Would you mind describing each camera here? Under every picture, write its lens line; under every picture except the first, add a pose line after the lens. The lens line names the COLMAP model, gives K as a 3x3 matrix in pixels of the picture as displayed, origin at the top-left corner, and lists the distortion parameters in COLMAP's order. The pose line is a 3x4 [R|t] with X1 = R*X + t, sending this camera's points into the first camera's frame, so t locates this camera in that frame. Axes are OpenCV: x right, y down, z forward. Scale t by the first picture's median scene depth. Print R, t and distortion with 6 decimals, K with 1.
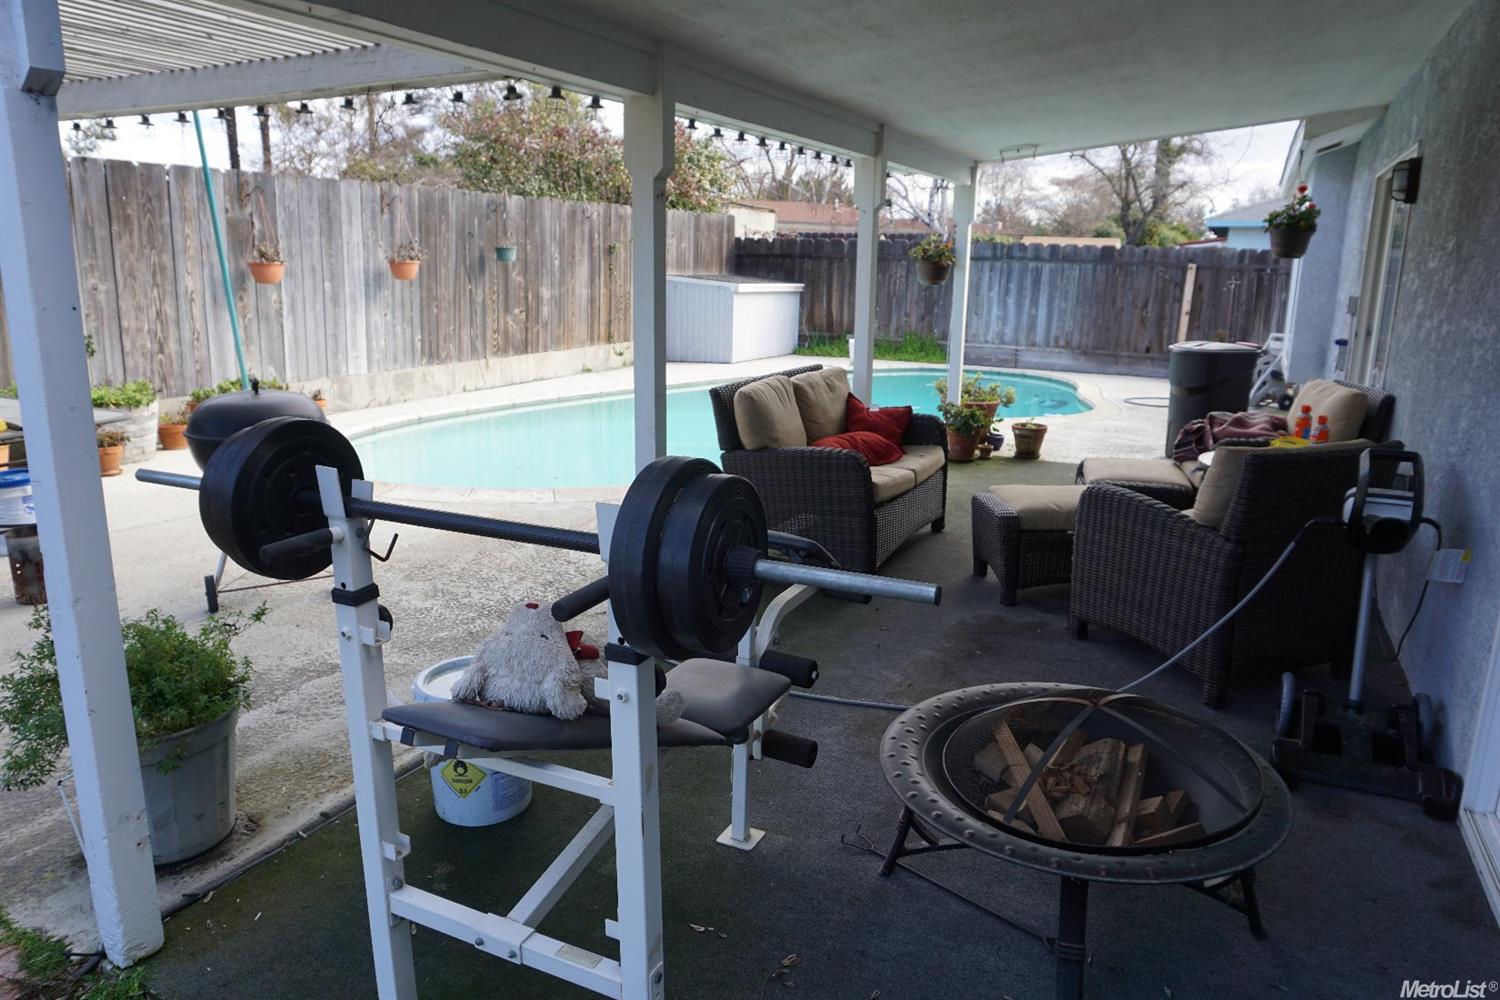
lens RADIAL K [[999.3, 0, 747.5], [0, 999.3, 492.0], [0, 0, 1]] dist [-0.059511, 0.044026]
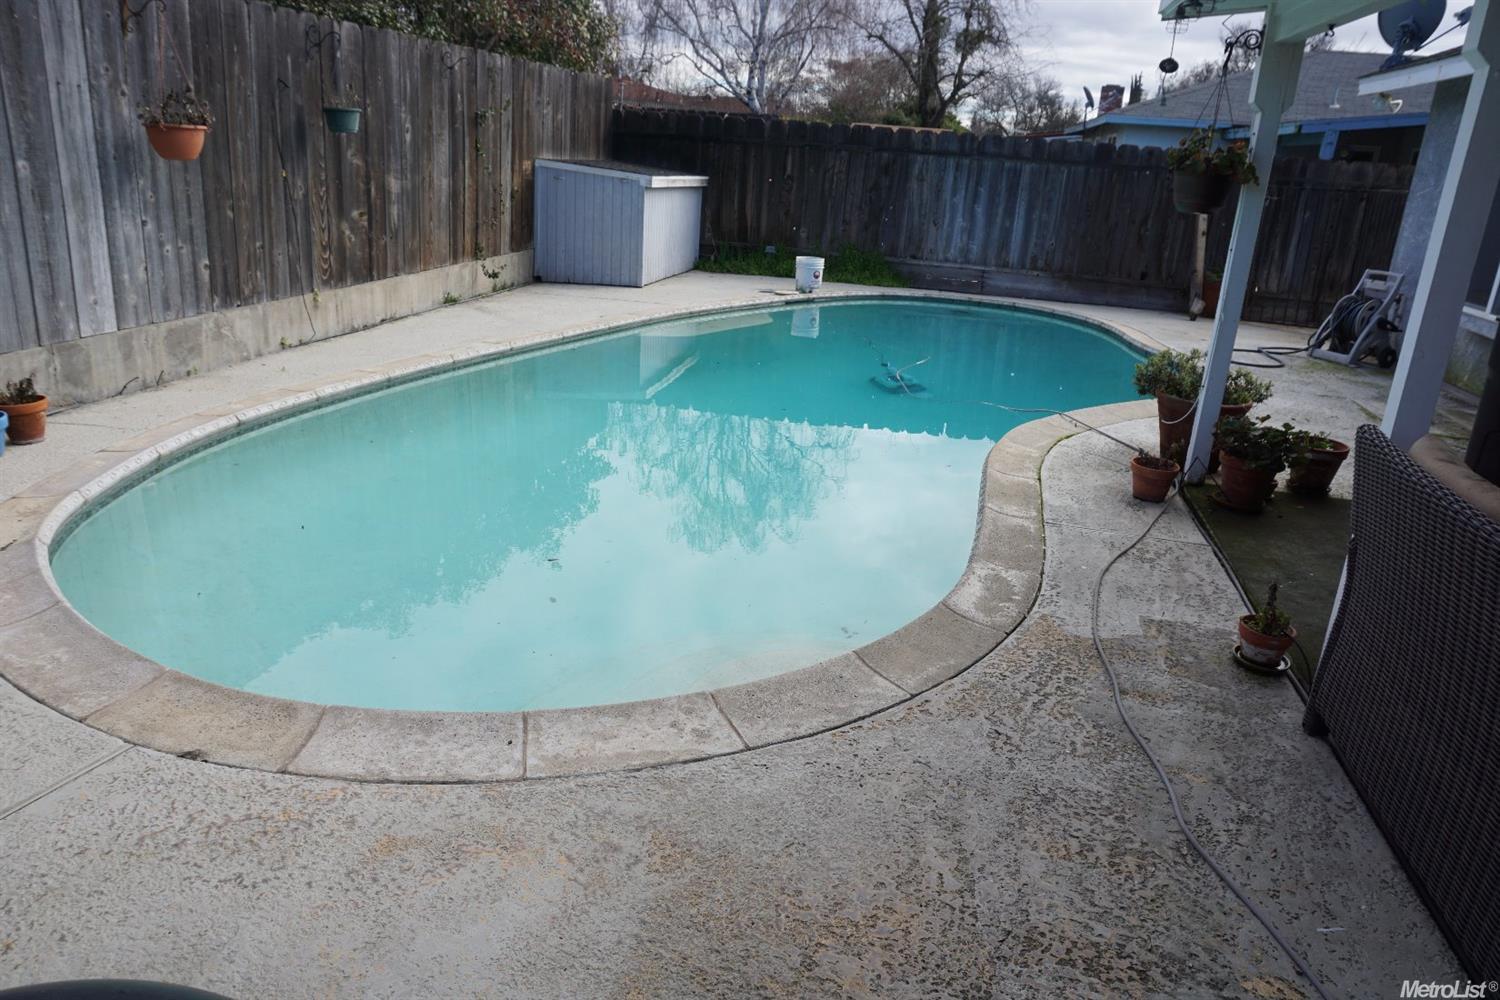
lens RADIAL K [[999.3, 0, 747.5], [0, 999.3, 492.0], [0, 0, 1]] dist [-0.059511, 0.044026]
pose [[0.967621, -0.042471, 0.248807, -0.139920], [0.014177, 0.993330, 0.114427, -0.067606], [-0.252008, -0.107195, 0.961770, 0.285768]]
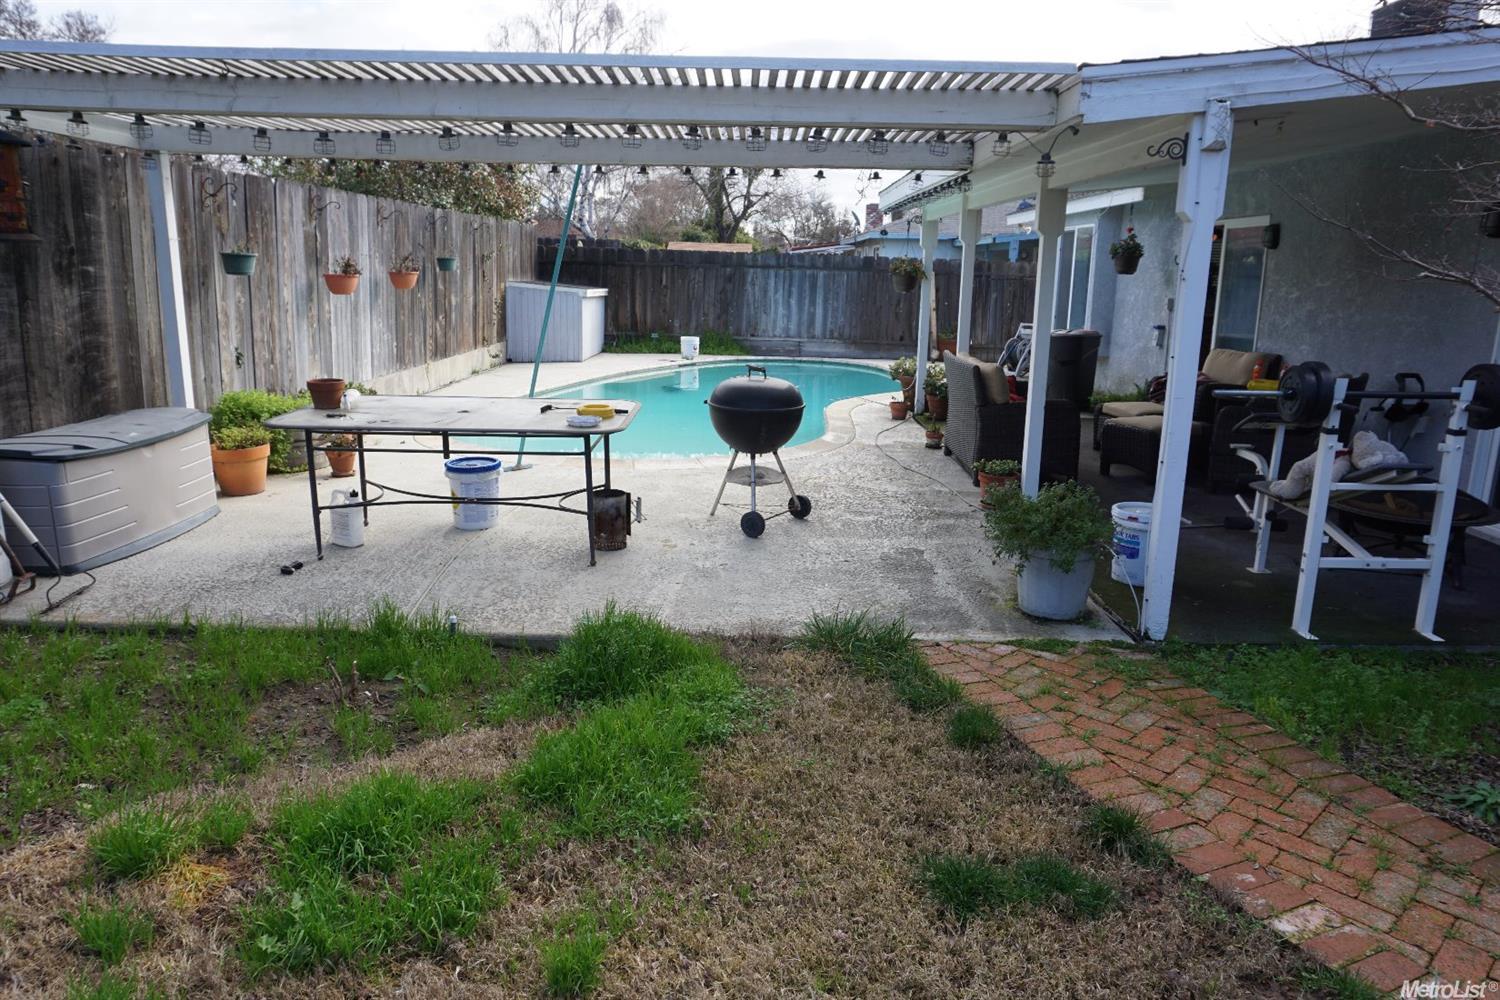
lens RADIAL K [[999.3, 0, 747.5], [0, 999.3, 492.0], [0, 0, 1]] dist [-0.059511, 0.044026]
pose [[0.898107, -0.091651, 0.430121, -0.370481], [0.091185, 0.995596, 0.021745, 0.008270], [-0.430220, 0.019692, 0.902509, -0.077739]]
